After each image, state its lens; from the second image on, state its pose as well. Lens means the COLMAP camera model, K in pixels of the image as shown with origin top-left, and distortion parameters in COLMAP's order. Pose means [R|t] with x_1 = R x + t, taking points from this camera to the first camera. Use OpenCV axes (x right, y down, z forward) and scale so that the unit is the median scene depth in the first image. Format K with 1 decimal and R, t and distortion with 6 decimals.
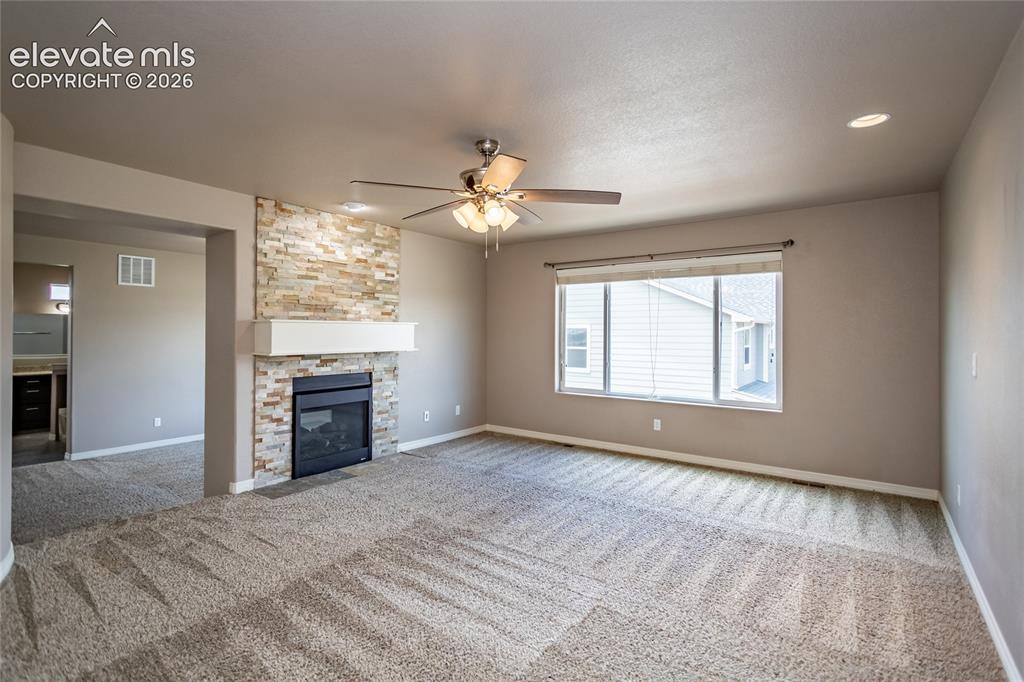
lens RADIAL K [[492.3, 0, 506.3], [0, 492.3, 329.3], [0, 0, 1]] dist [0.000596, 0.000571]
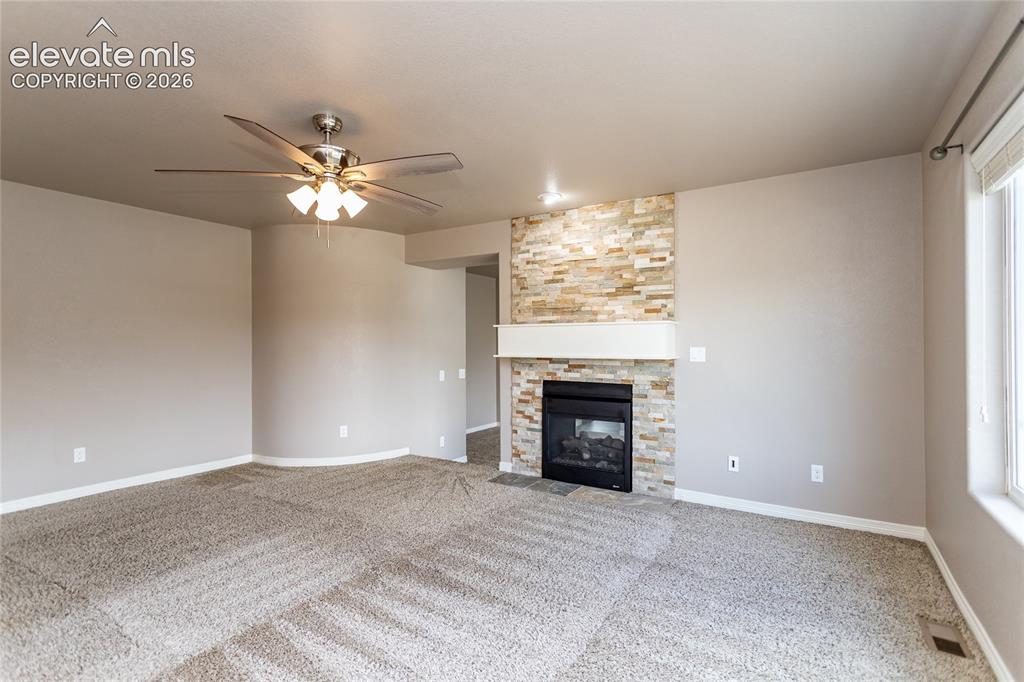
lens RADIAL K [[492.3, 0, 506.3], [0, 492.3, 329.3], [0, 0, 1]] dist [0.000596, 0.000571]
pose [[0.071860, -0.015981, -0.997287, 0.576198], [0.018473, 0.999721, -0.014689, 0.004970], [0.997244, -0.017367, 0.072135, 0.816236]]
